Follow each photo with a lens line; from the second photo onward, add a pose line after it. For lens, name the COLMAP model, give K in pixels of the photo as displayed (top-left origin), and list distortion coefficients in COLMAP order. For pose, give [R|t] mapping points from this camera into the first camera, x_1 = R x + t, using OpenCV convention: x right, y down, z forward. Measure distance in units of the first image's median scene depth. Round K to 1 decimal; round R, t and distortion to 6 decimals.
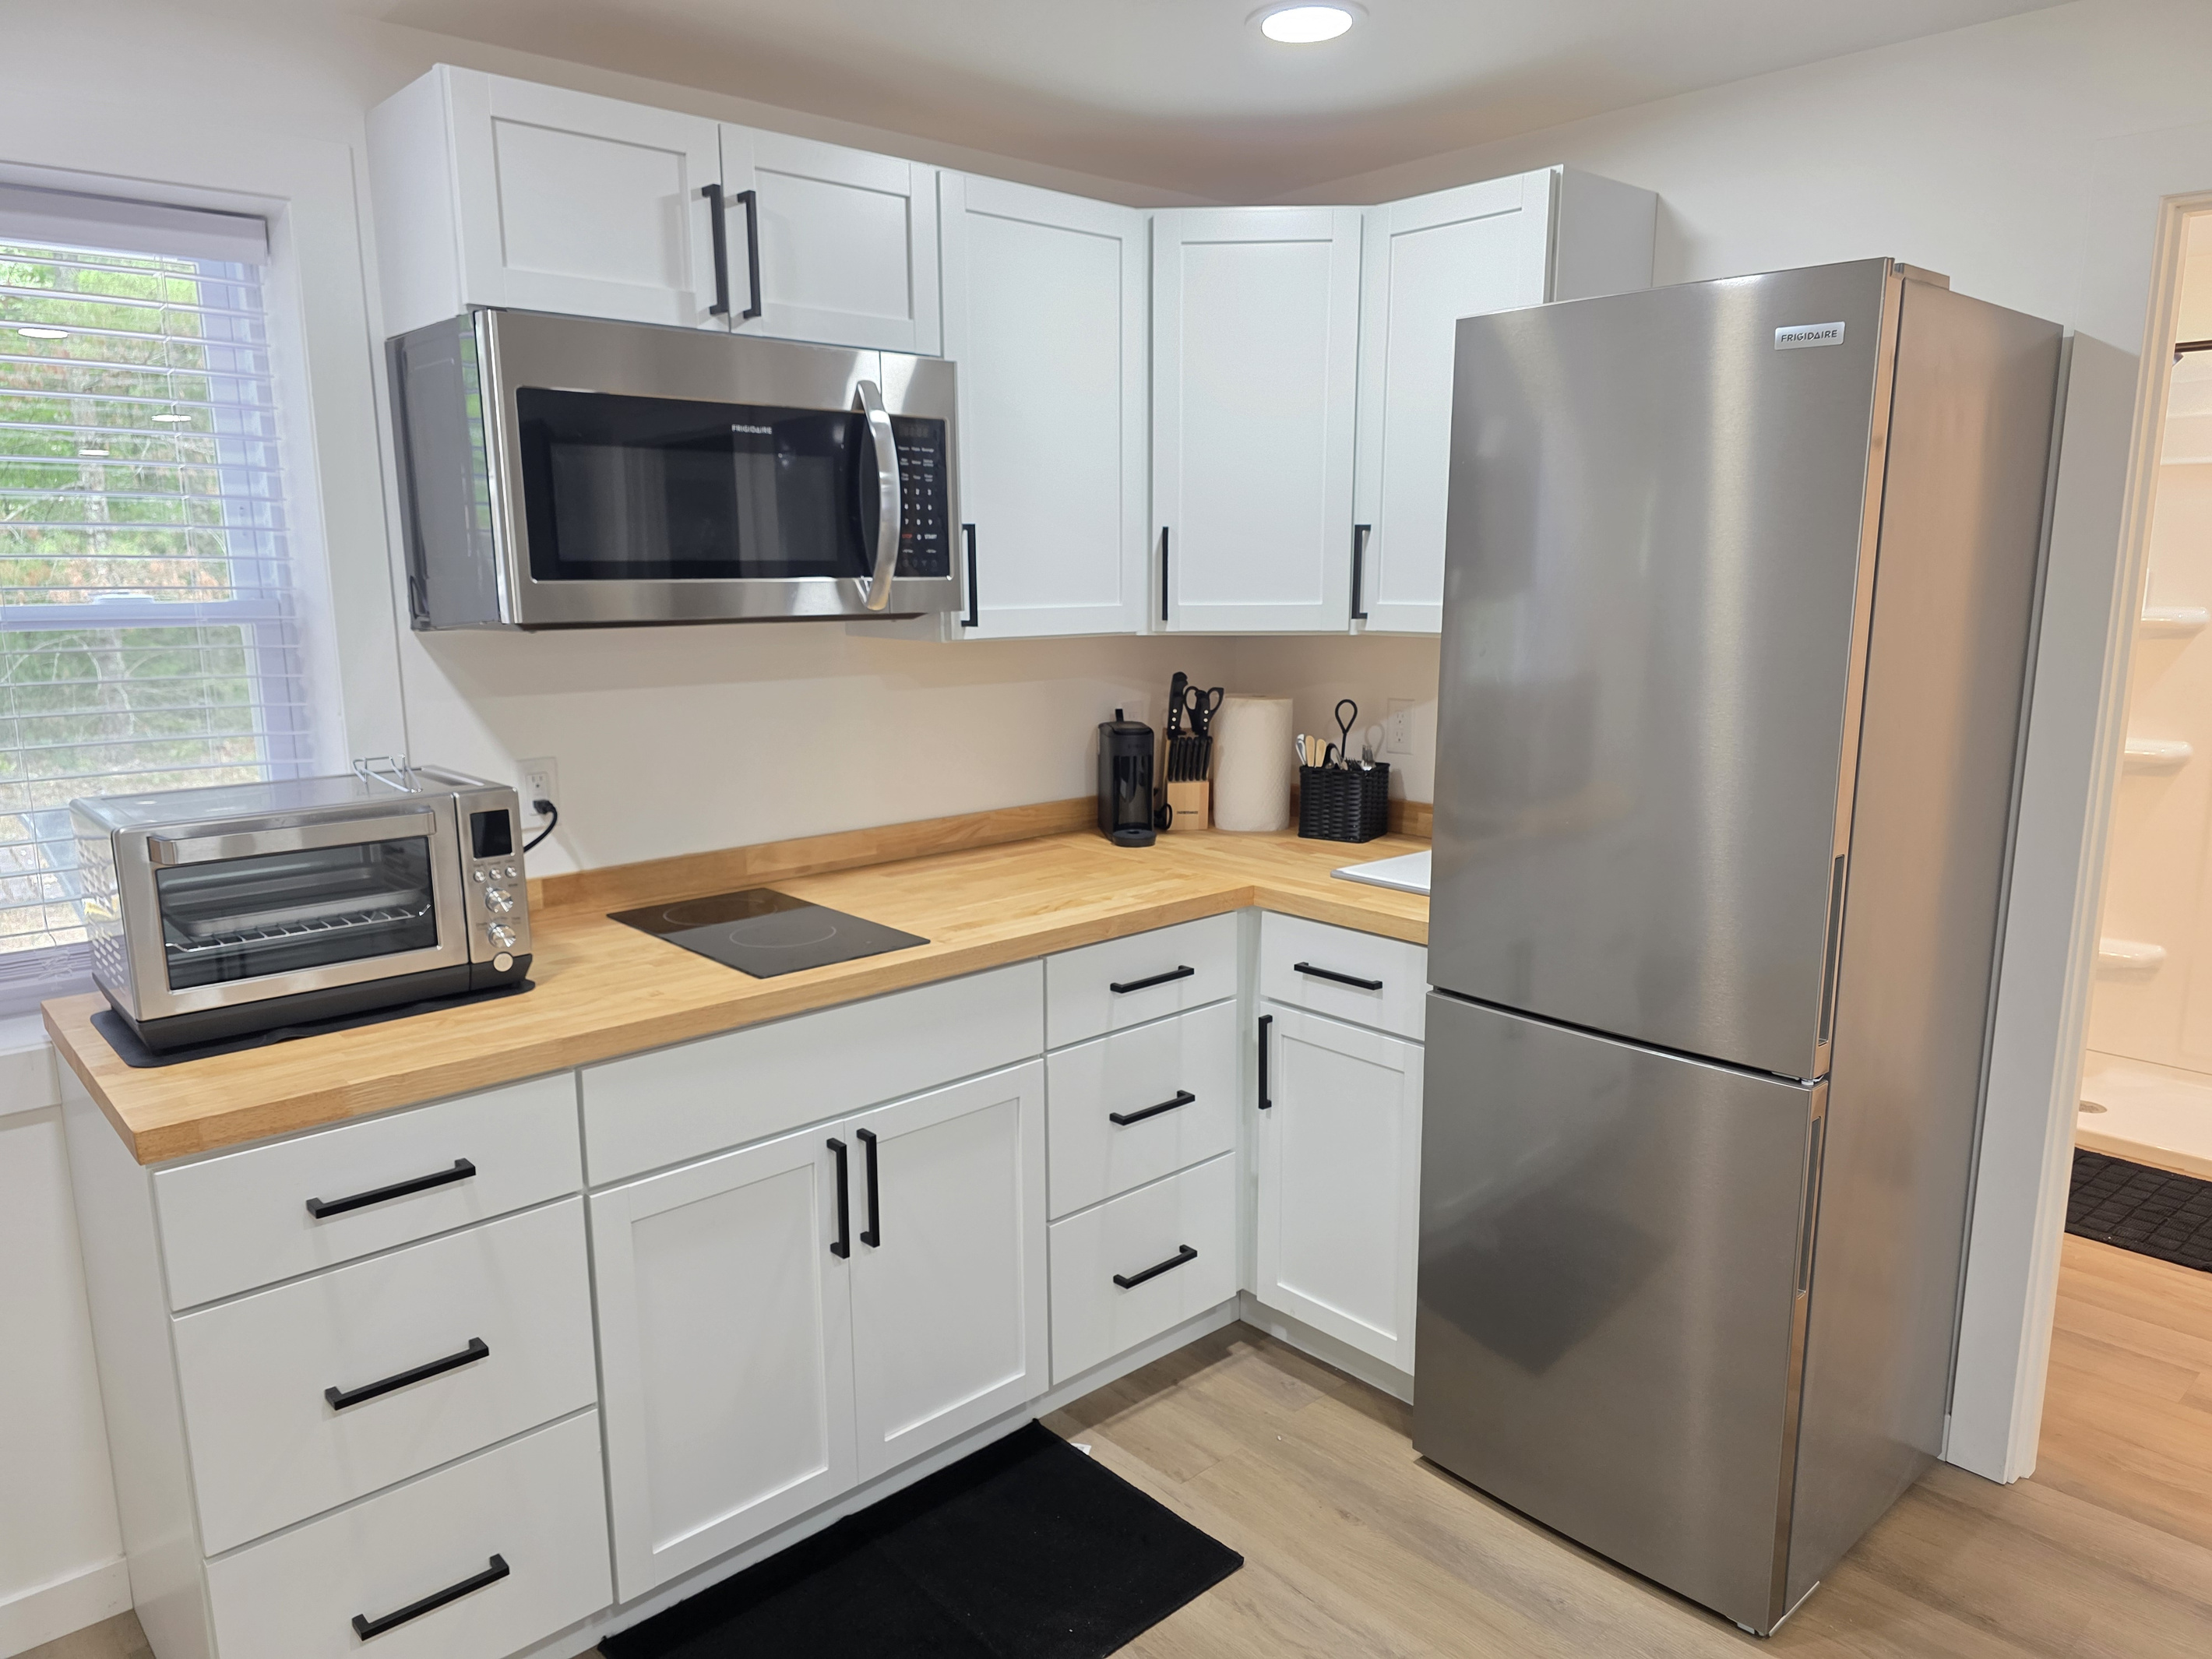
lens RADIAL K [[1461.8, 0, 1103.7], [0, 1461.8, 841.1], [0, 0, 1]] dist [0.030252, -0.022622]
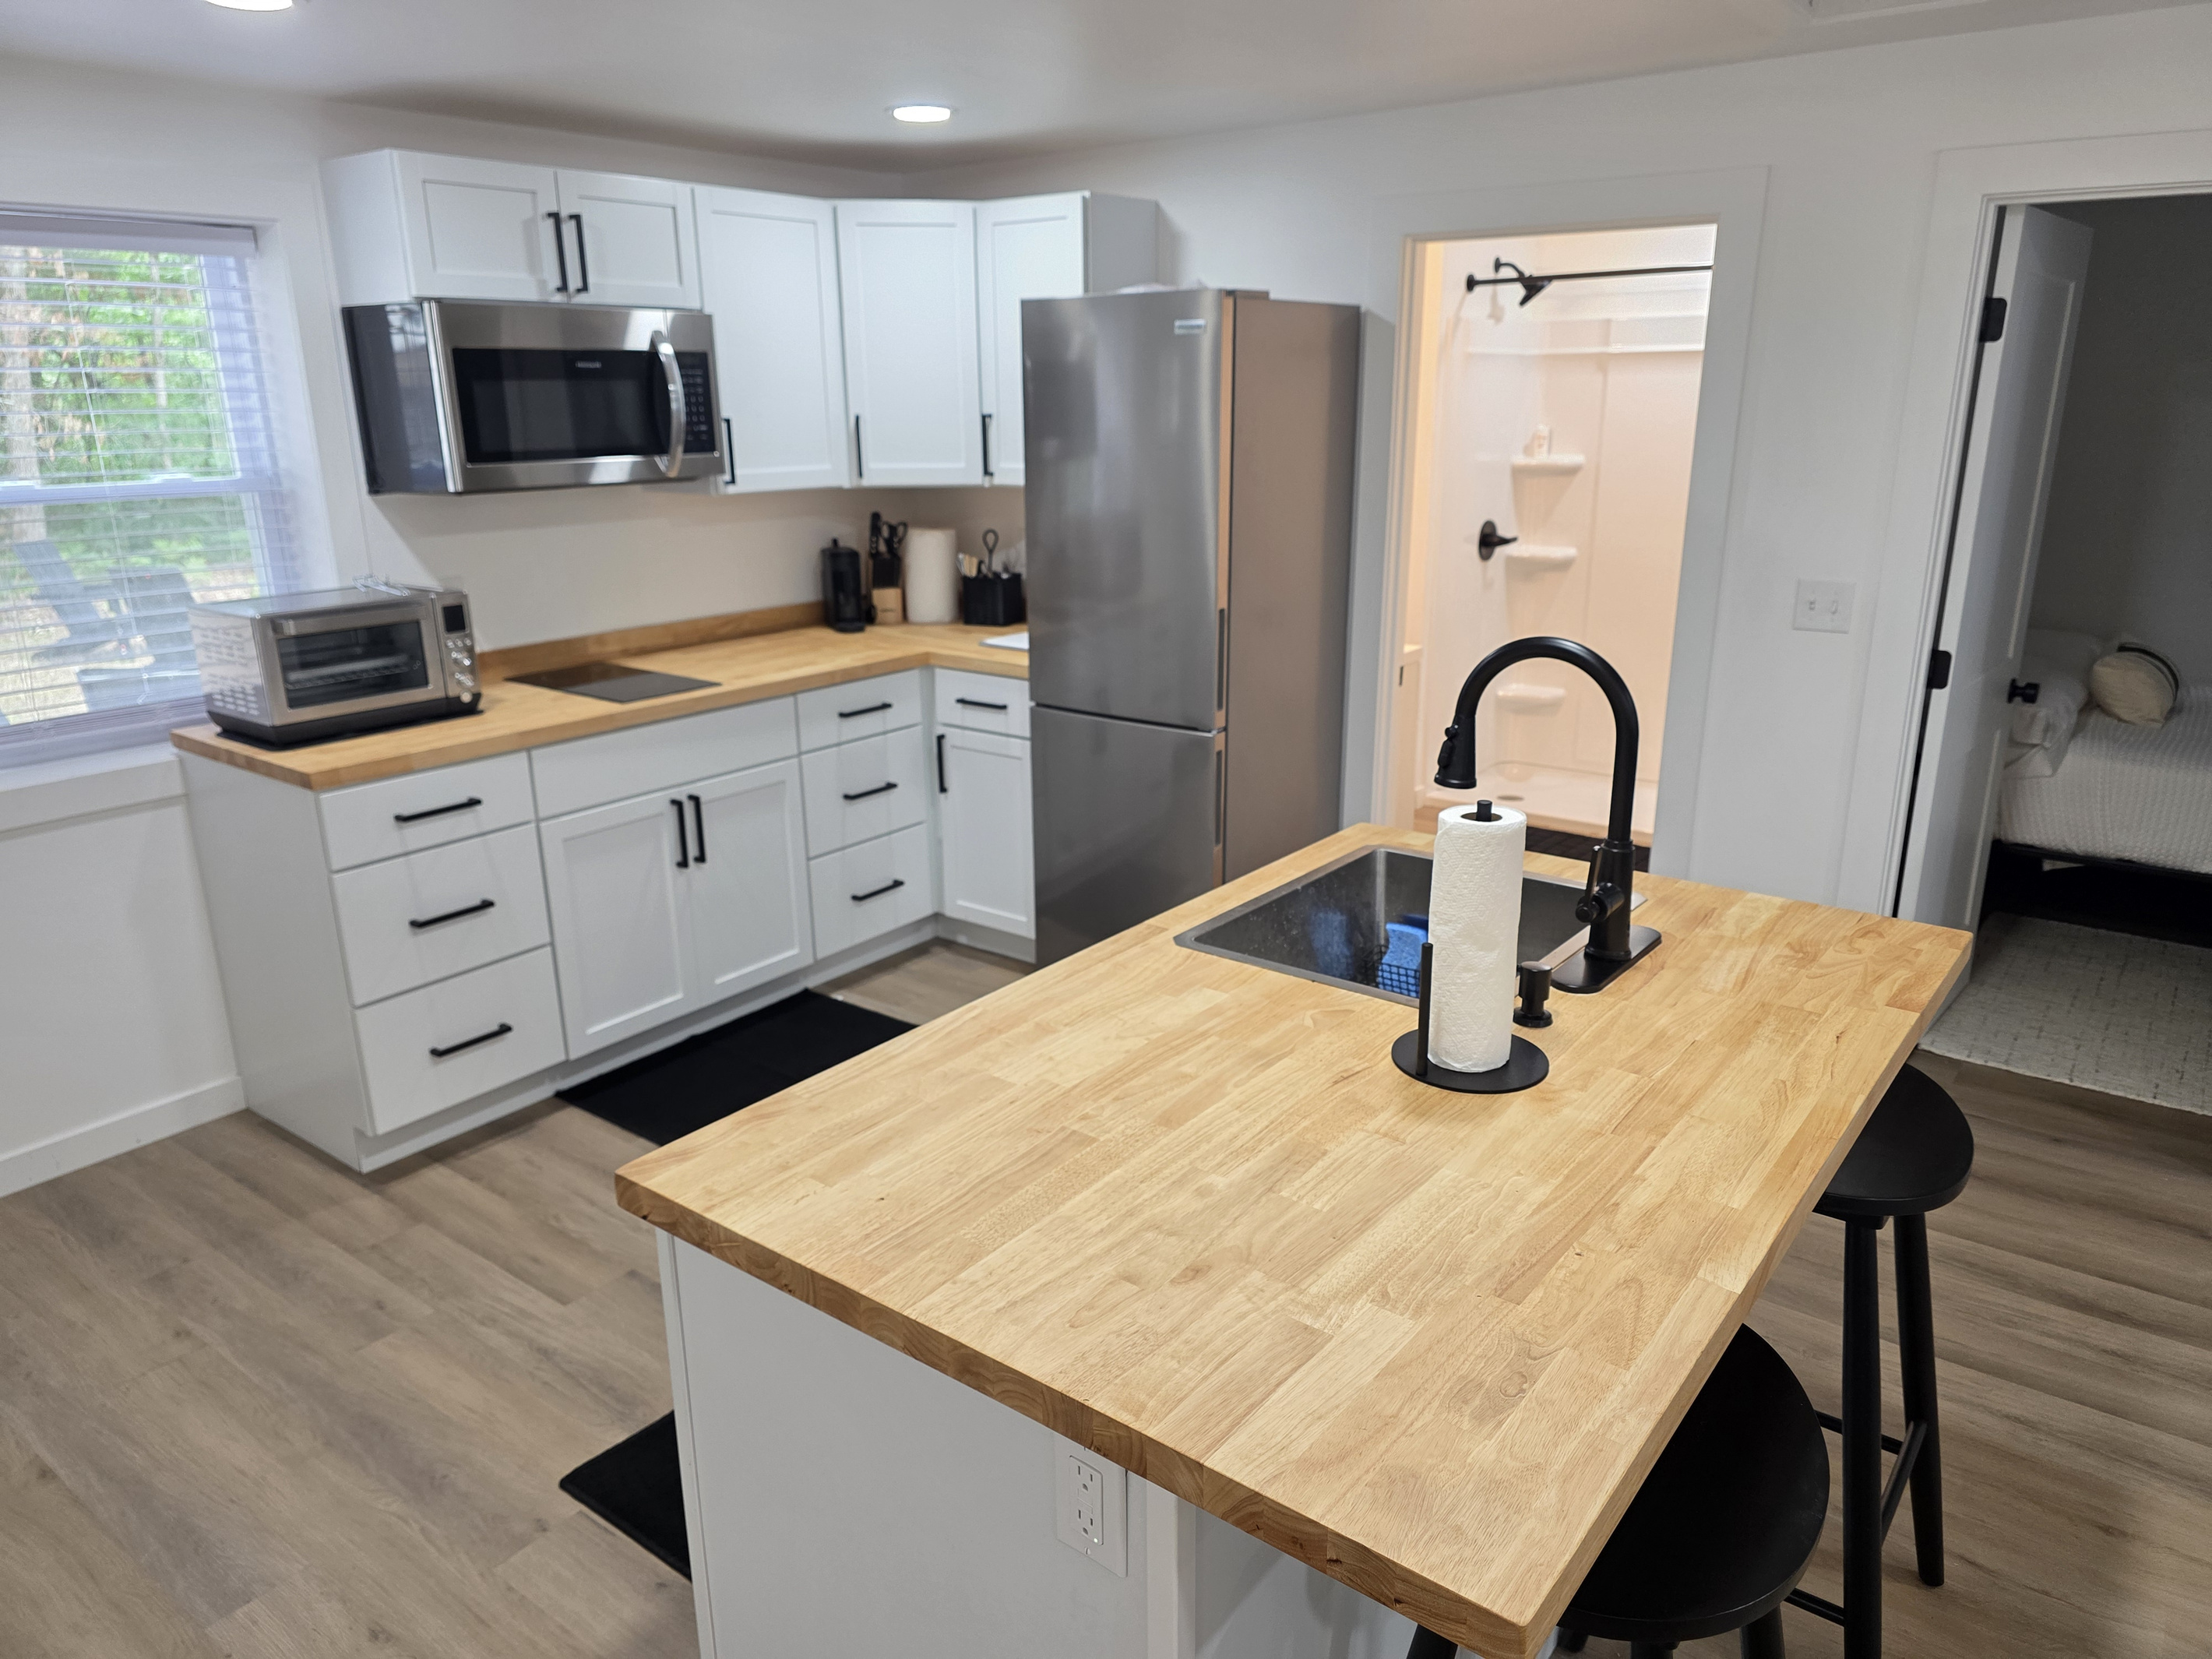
lens RADIAL K [[1461.8, 0, 1119.6], [0, 1461.8, 829.2], [0, 0, 1]] dist [0.030252, -0.022622]
pose [[0.981759, -0.057707, 0.181161, 0.010201], [0.039043, 0.993711, 0.104951, 0.073403], [-0.186078, -0.095963, 0.977837, -0.678806]]
